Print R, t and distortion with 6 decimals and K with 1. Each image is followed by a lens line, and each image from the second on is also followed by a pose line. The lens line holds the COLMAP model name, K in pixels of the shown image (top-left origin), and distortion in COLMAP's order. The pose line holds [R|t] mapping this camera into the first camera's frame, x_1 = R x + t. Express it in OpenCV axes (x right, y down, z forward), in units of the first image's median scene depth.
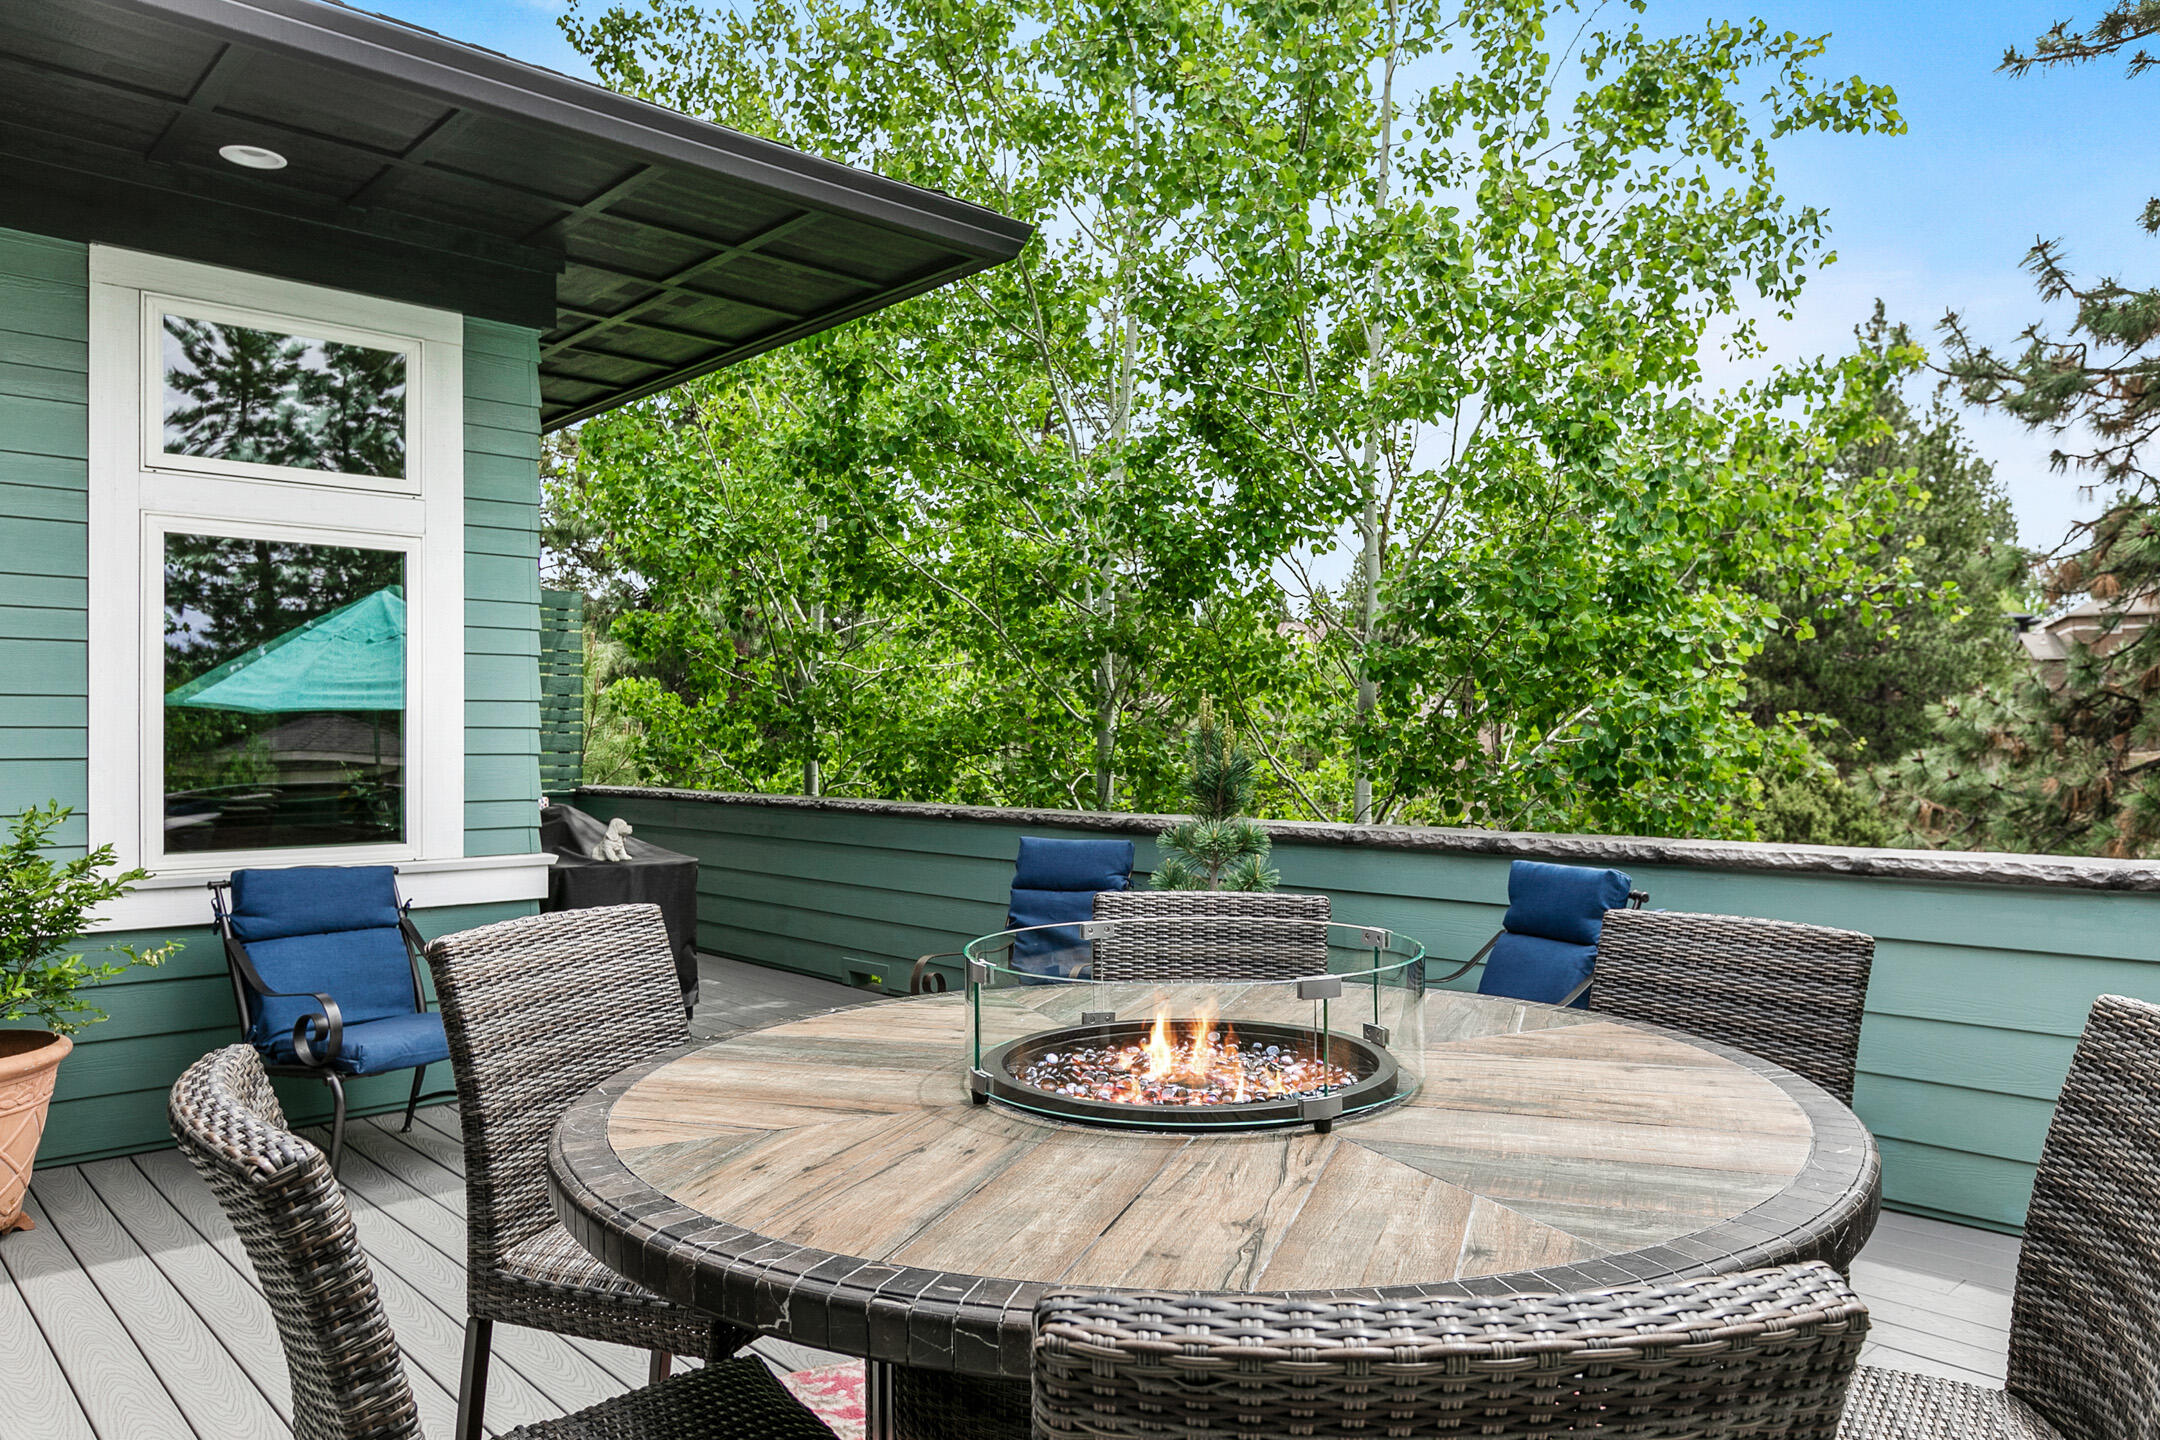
lens RADIAL K [[1468.8, 0, 1080.0], [0, 1468.8, 720.0], [0, 0, 1]] dist [0.044631, -0.001311]
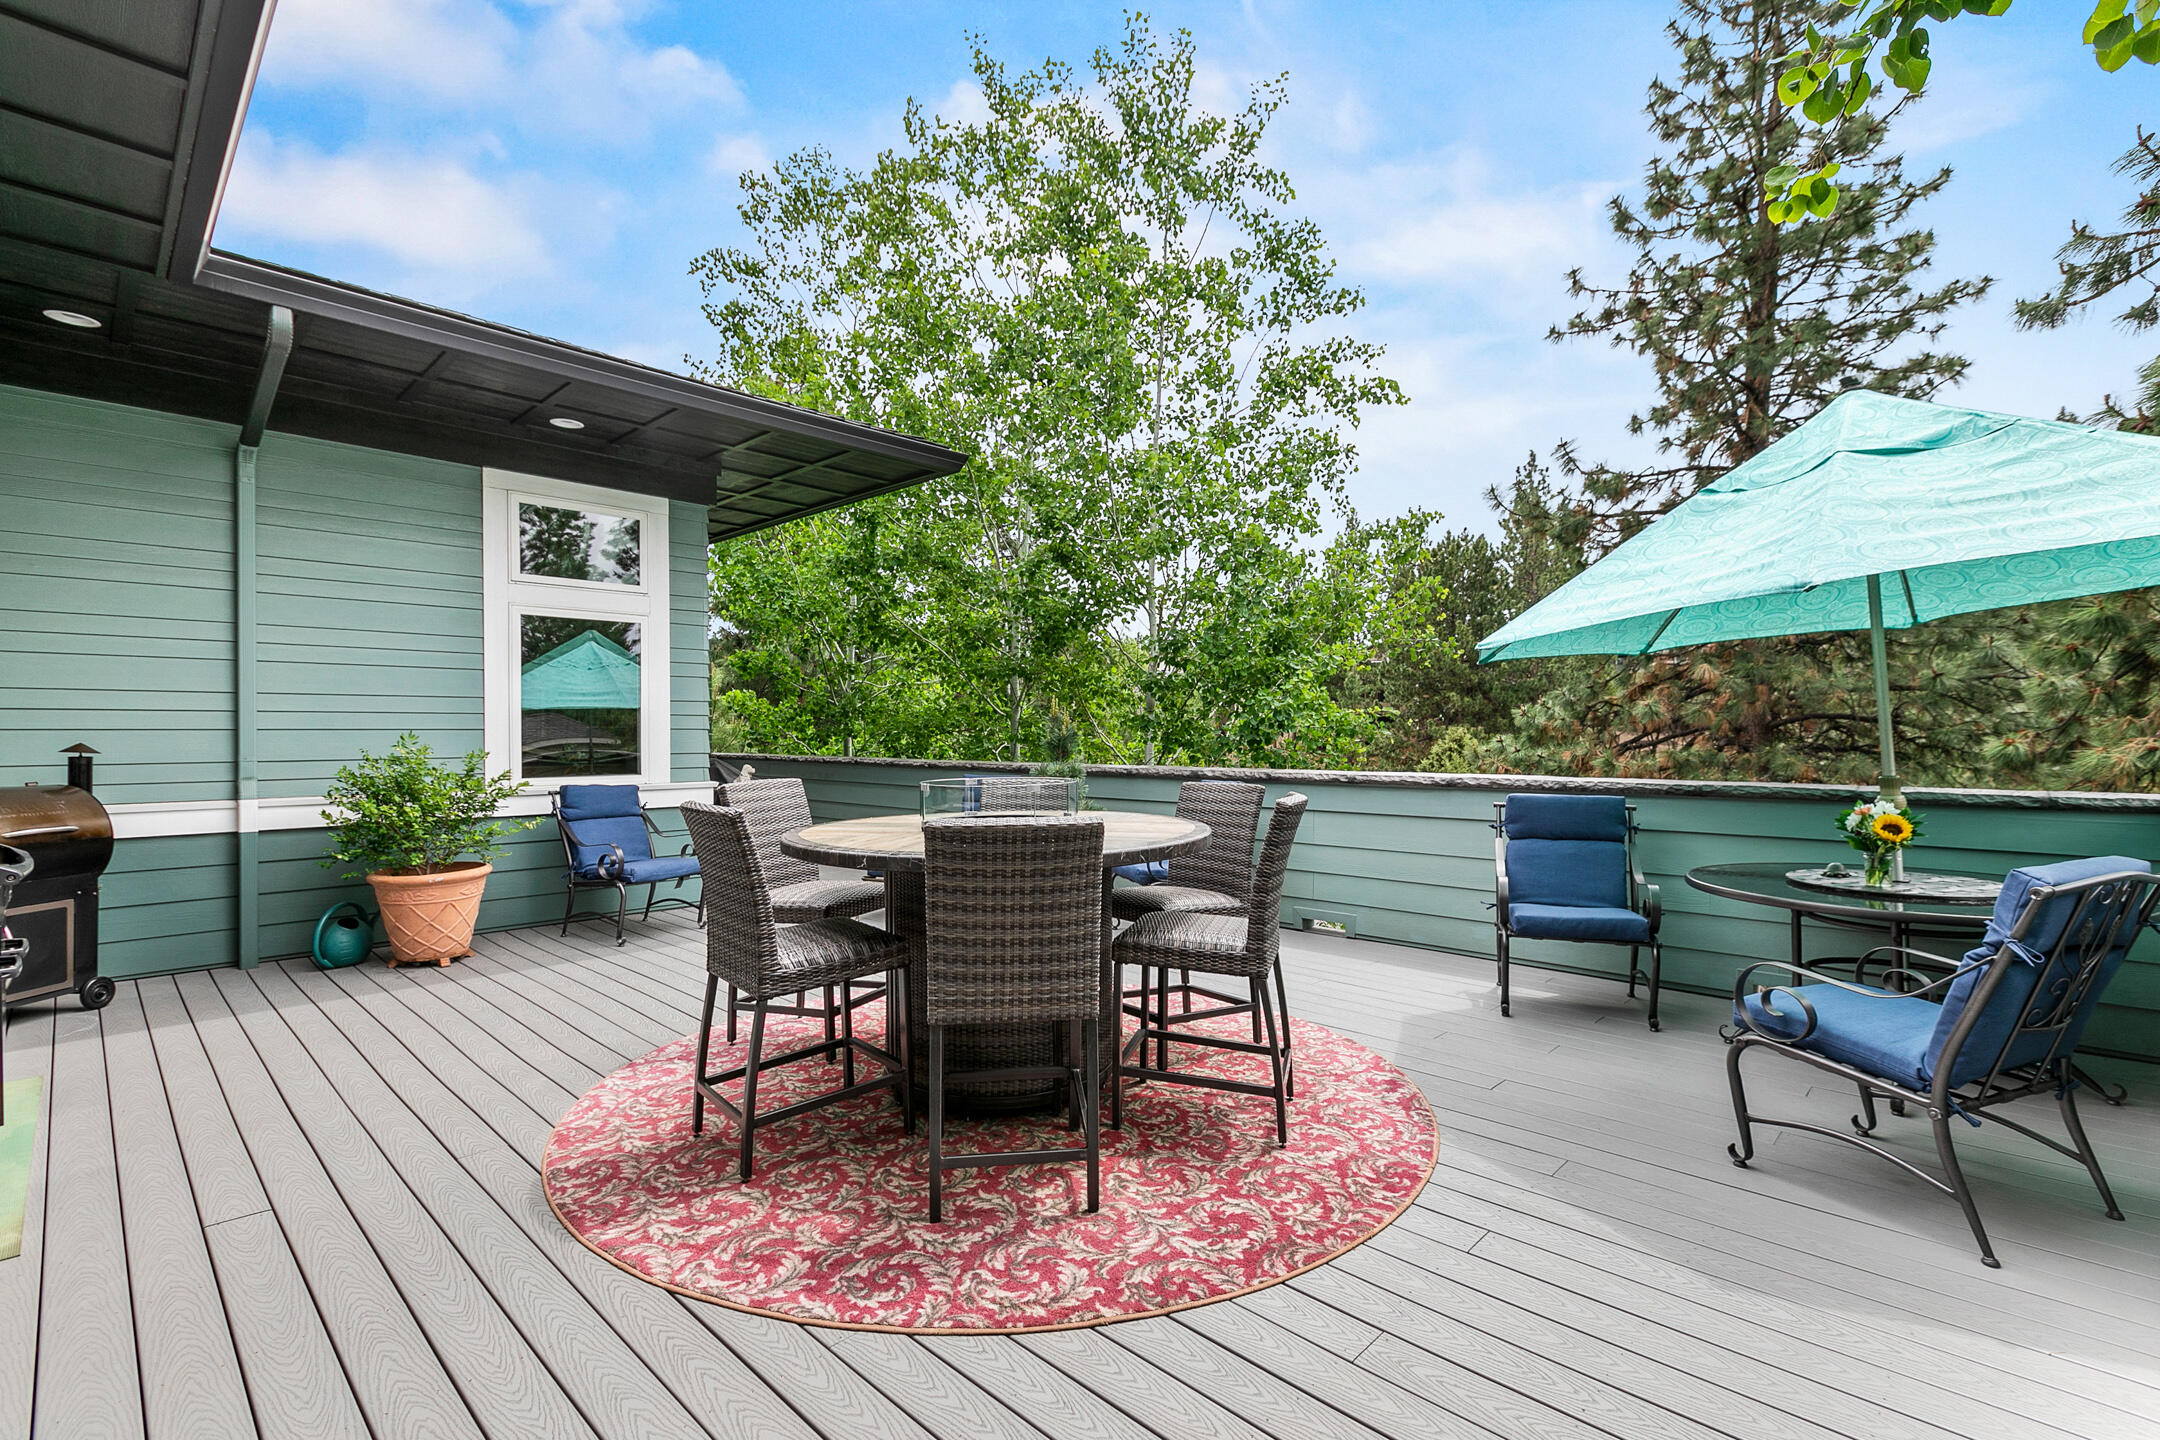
lens RADIAL K [[987.7, 0, 1071.3], [0, 987.7, 749.8], [0, 0, 1]] dist [-0.000766, 0.000029]
pose [[0.998806, 0.000828, 0.048841, 0.030437], [-0.002325, 0.999529, 0.030590, 0.007676], [-0.048793, -0.030667, 0.998338, -0.226293]]
